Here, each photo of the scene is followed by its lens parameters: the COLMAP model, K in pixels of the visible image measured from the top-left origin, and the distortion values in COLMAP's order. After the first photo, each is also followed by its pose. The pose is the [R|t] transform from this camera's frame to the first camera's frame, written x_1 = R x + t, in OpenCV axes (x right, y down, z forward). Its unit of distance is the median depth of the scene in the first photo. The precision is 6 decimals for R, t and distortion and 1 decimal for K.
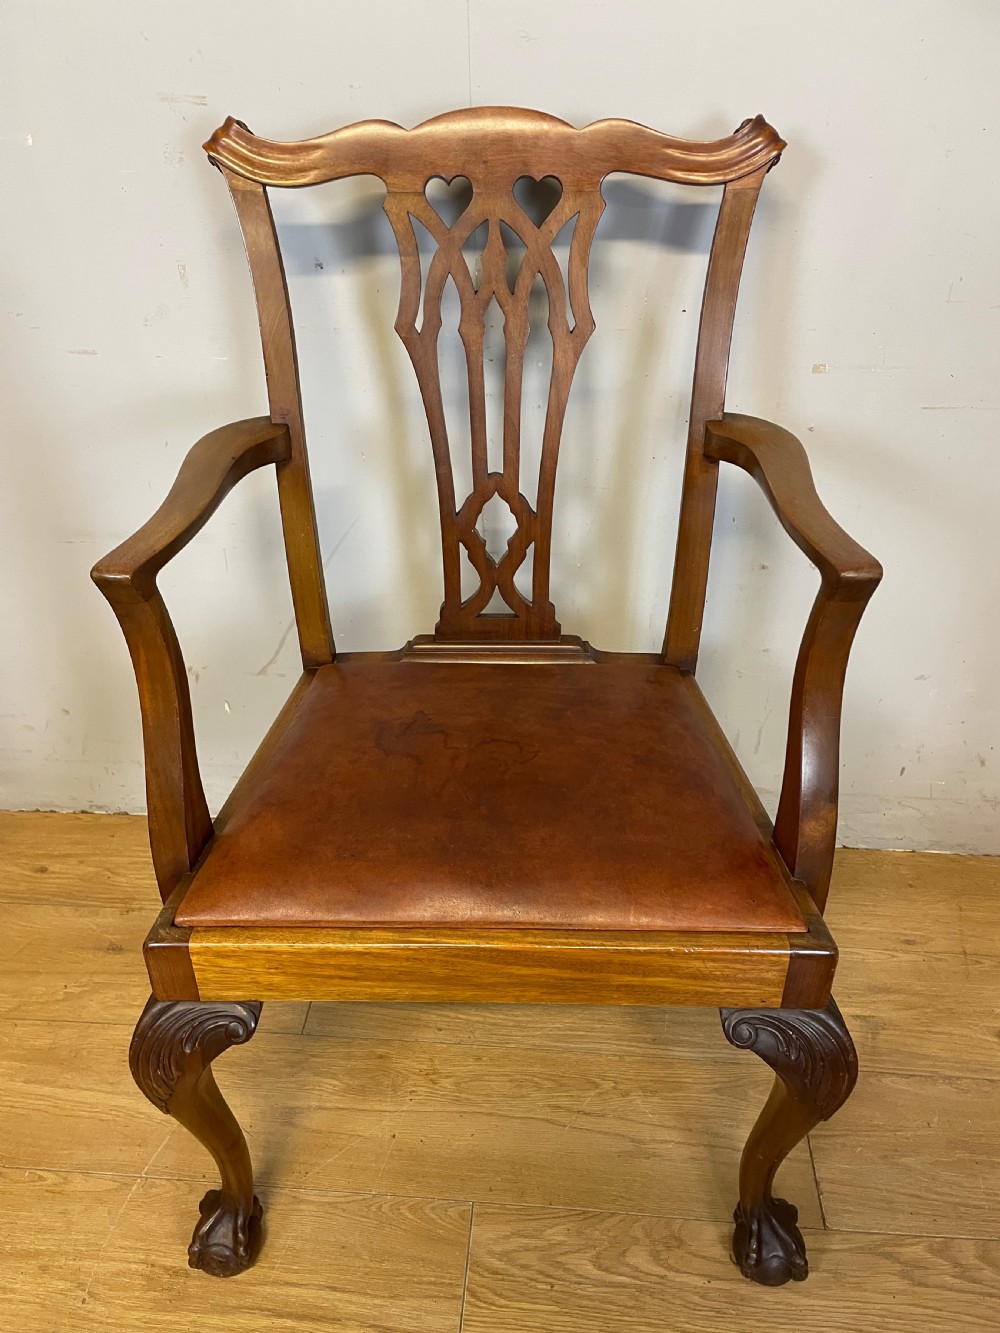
lens RADIAL K [[997.5, 0, 494.0], [0, 997.5, 679.0], [0, 0, 1]] dist [0.097932, -0.123195]
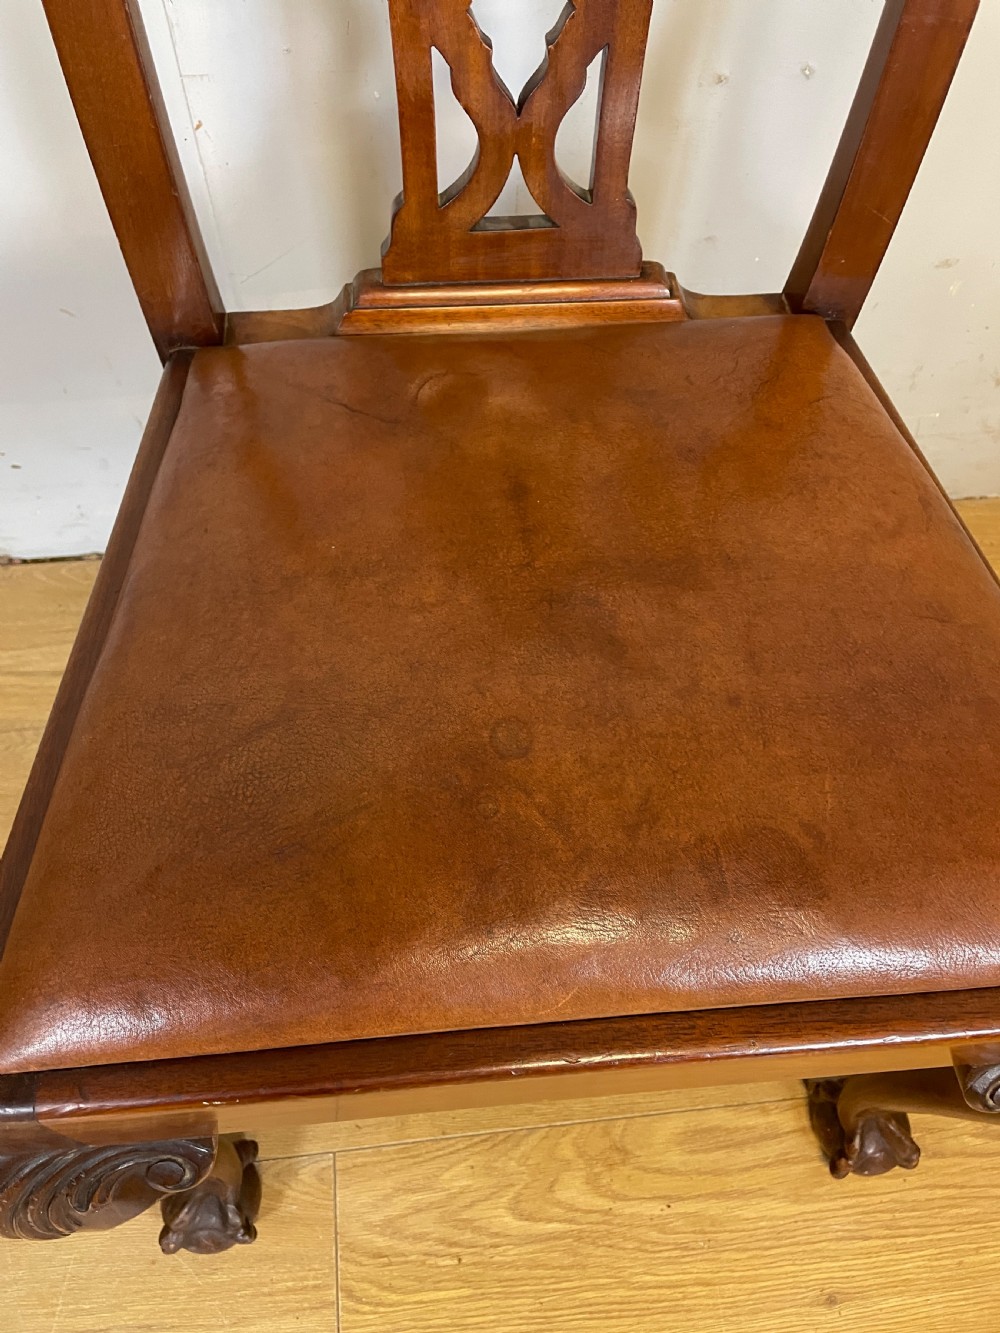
lens RADIAL K [[1011.4, 0, 499.7], [0, 1011.4, 655.7], [0, 0, 1]] dist [0.089381, -0.123519]
pose [[0.980430, -0.139538, 0.138876, 0.042885], [0.069230, 0.904737, 0.420307, -0.088557], [-0.184295, -0.402467, 0.896691, 0.504597]]
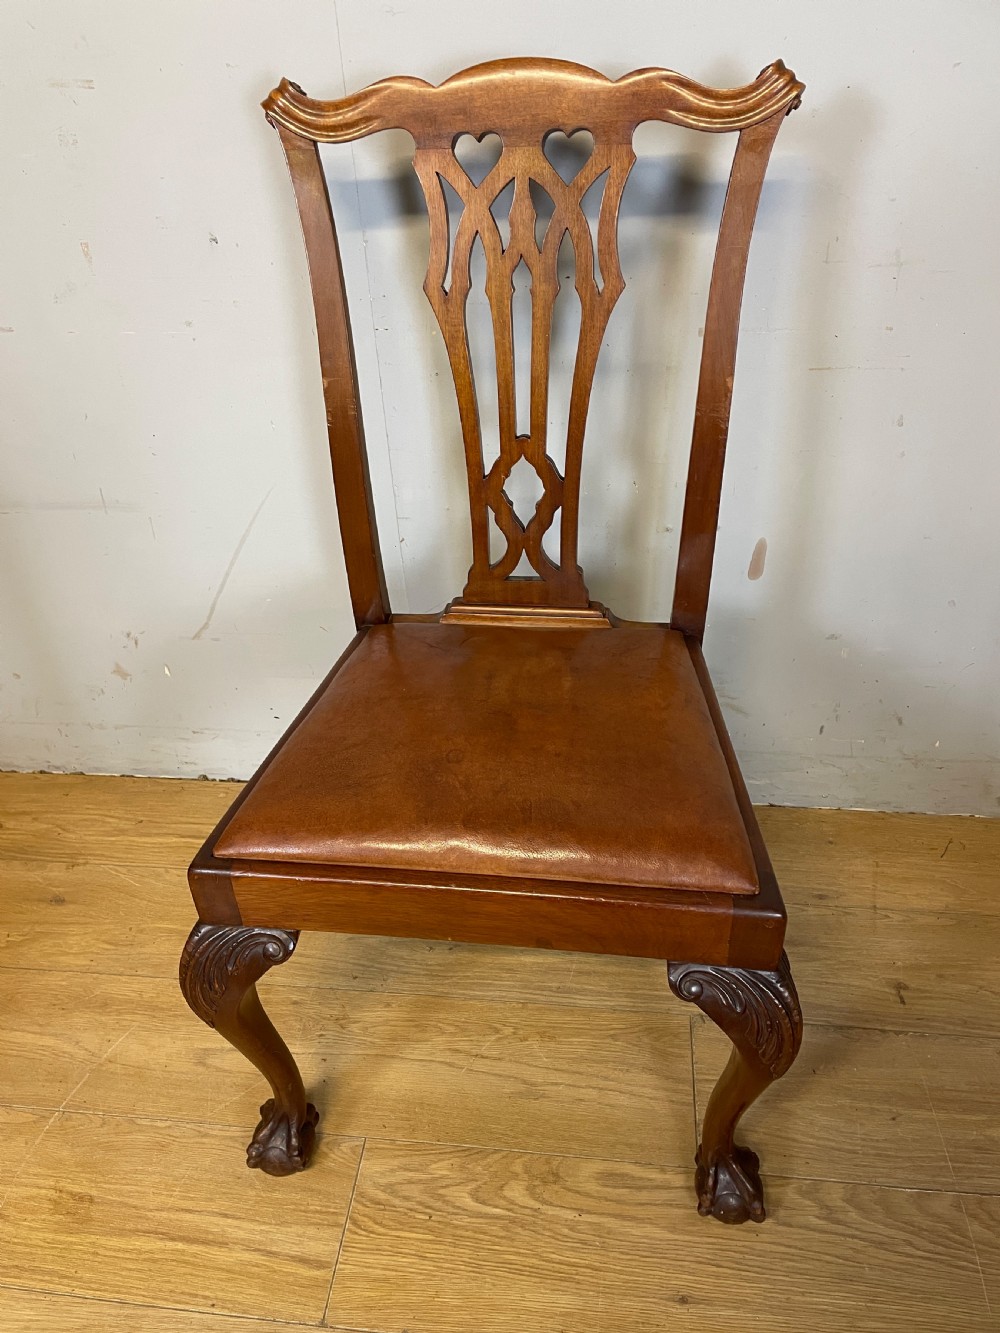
lens RADIAL K [[998.8, 0, 491.8], [0, 998.8, 671.0], [0, 0, 1]] dist [0.097267, -0.119284]
pose [[0.998837, -0.005696, -0.047871, 0.170959], [0.006925, 0.999650, 0.025539, 0.005863], [0.047708, -0.025840, 0.998527, -0.033421]]
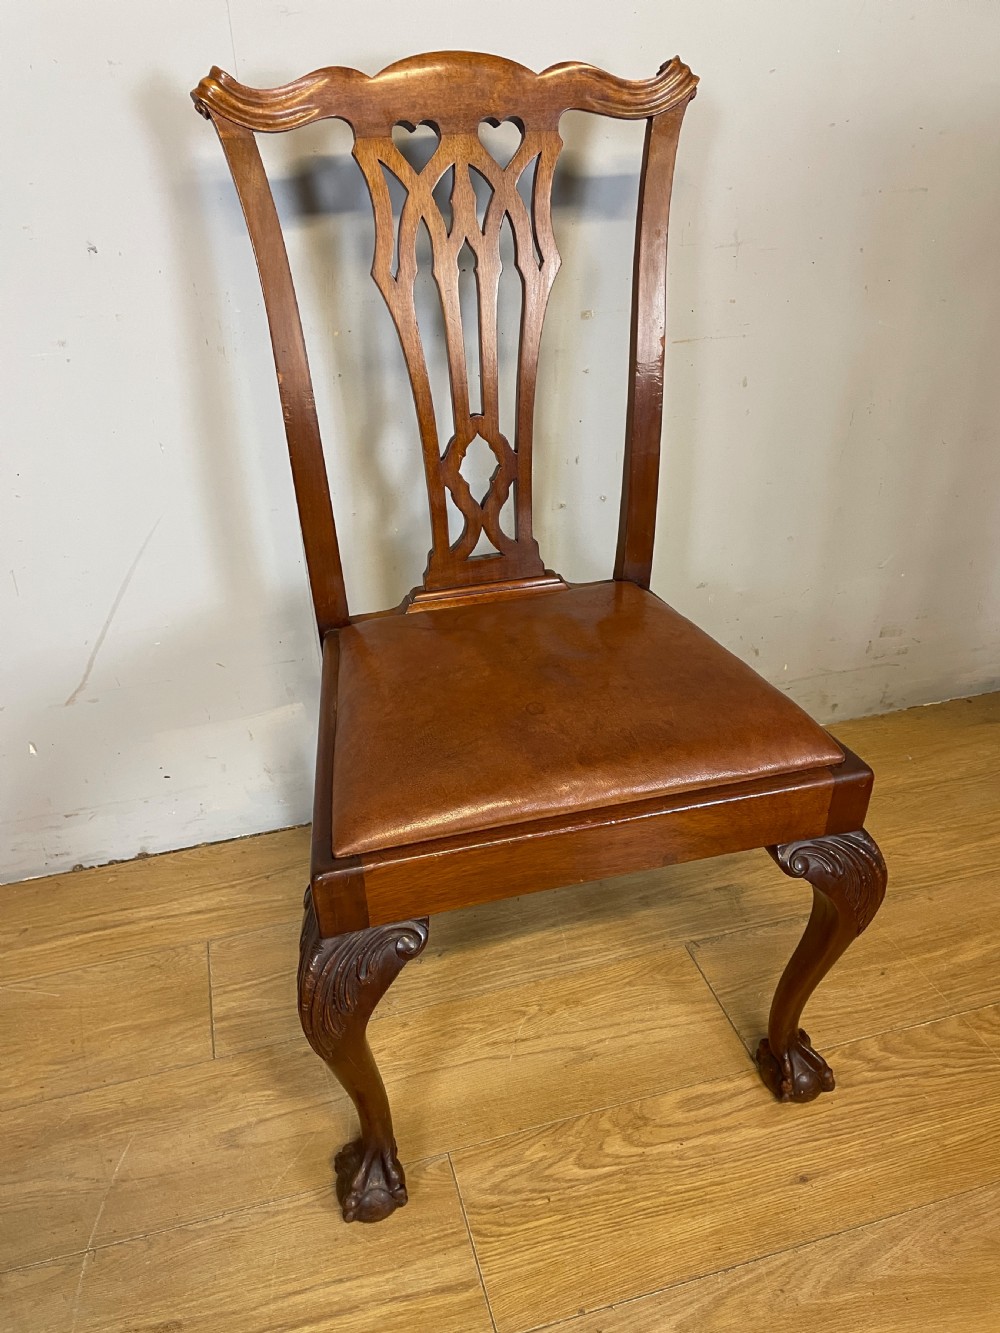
lens RADIAL K [[999.8, 0, 491.6], [0, 999.8, 666.9], [0, 0, 1]] dist [0.093674, -0.117843]
pose [[0.935330, -0.188729, 0.299230, -0.198300], [0.200508, 0.979652, -0.008863, 0.066638], [-0.291468, 0.068288, 0.954140, -0.000366]]
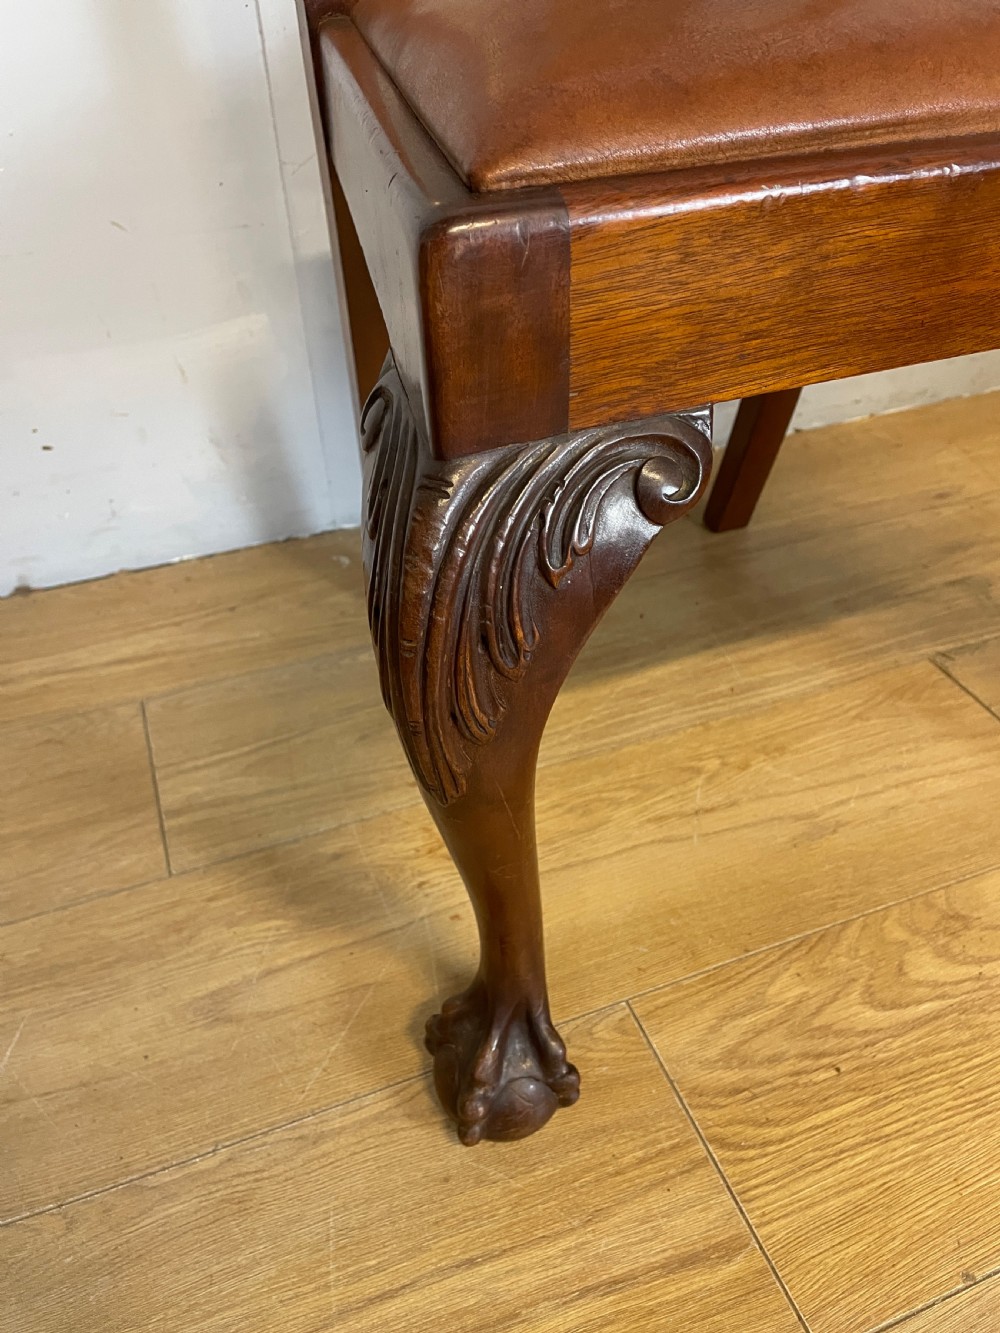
lens RADIAL K [[1011.4, 0, 499.7], [0, 1011.4, 655.7], [0, 0, 1]] dist [0.089381, -0.123519]
pose [[0.900965, -0.272786, 0.337418, -0.224648], [0.246869, 0.961791, 0.118378, 0.270037], [-0.356817, -0.023356, 0.933882, 0.545133]]
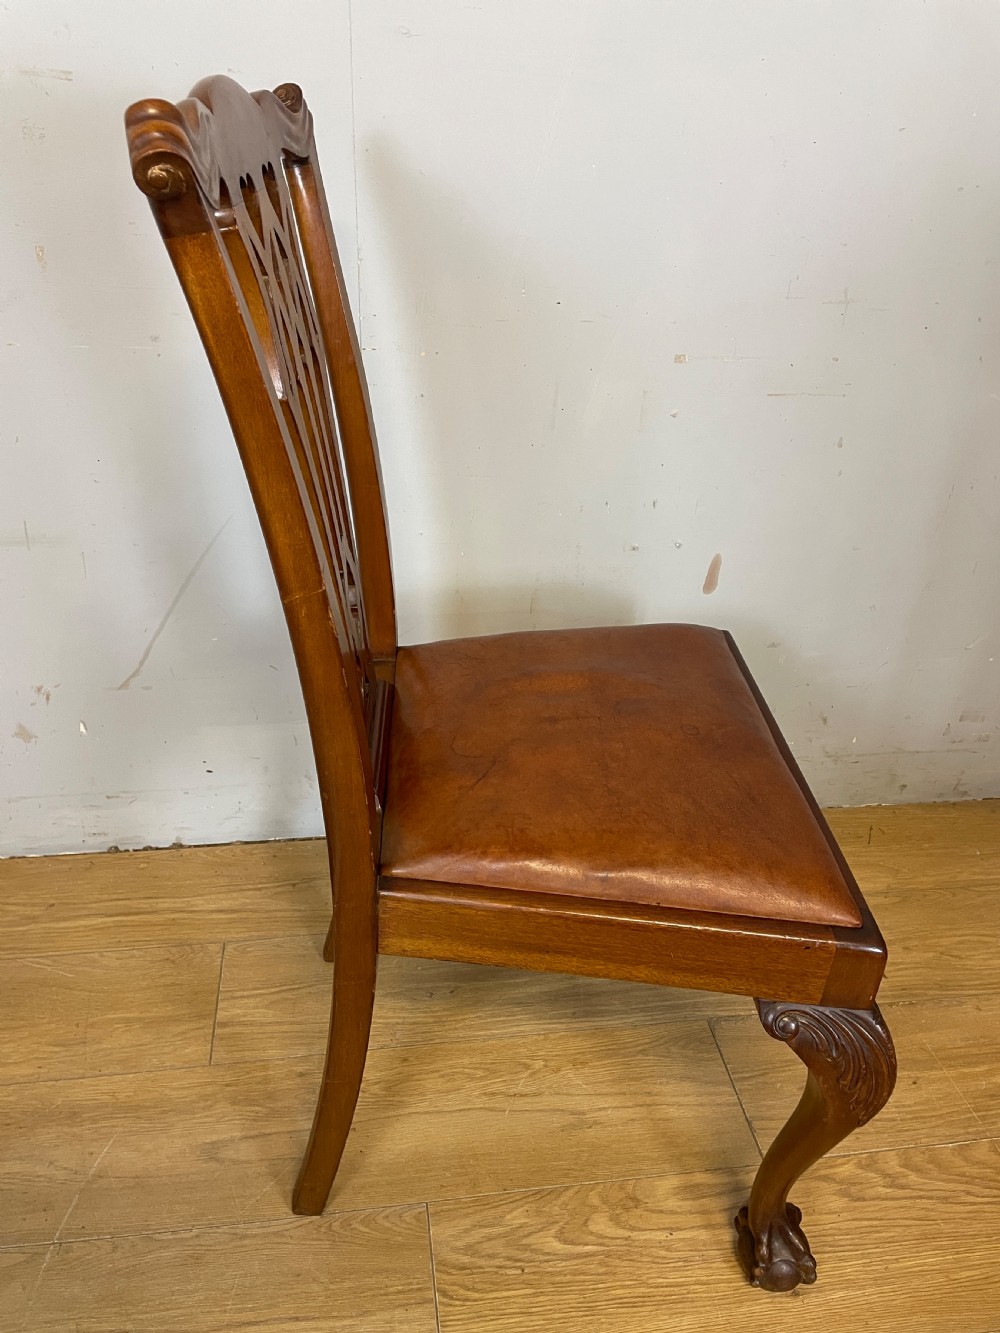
lens RADIAL K [[999.7, 0, 496.7], [0, 999.7, 659.2], [0, 0, 1]] dist [0.096961, -0.122112]
pose [[0.971960, -0.064882, 0.226017, -0.147661], [0.076893, 0.996035, -0.044740, 0.051563], [-0.222218, 0.060864, 0.973096, 0.012822]]
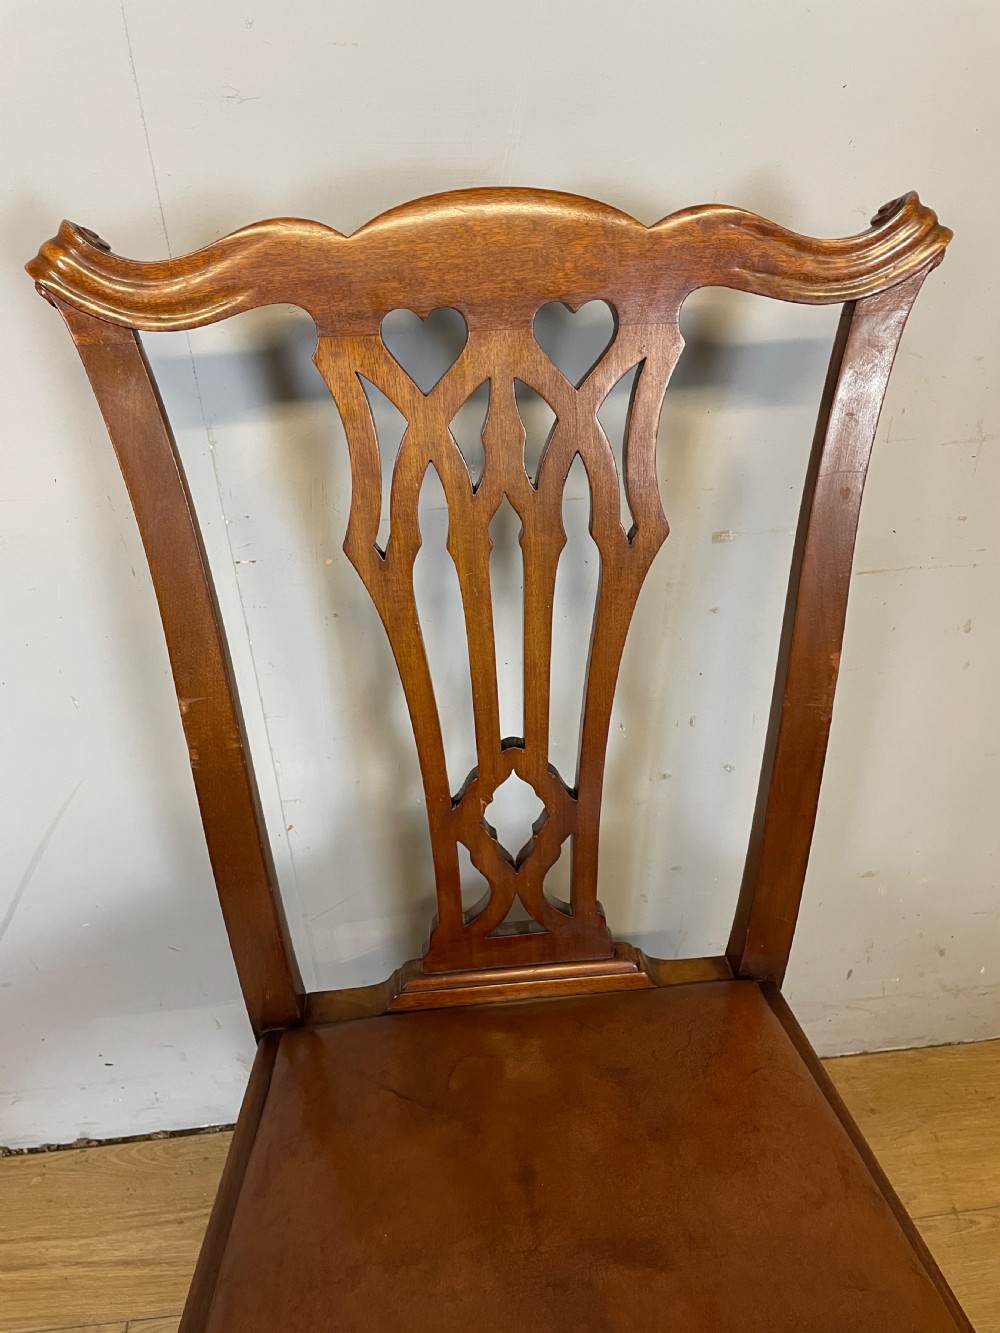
lens RADIAL K [[1005.2, 0, 497.7], [0, 1005.2, 664.4], [0, 0, 1]] dist [0.096846, -0.126245]
pose [[0.980396, -0.115669, 0.159513, 0.046783], [0.114510, 0.993286, 0.016469, -0.272216], [-0.160347, 0.002120, 0.987058, 0.351865]]
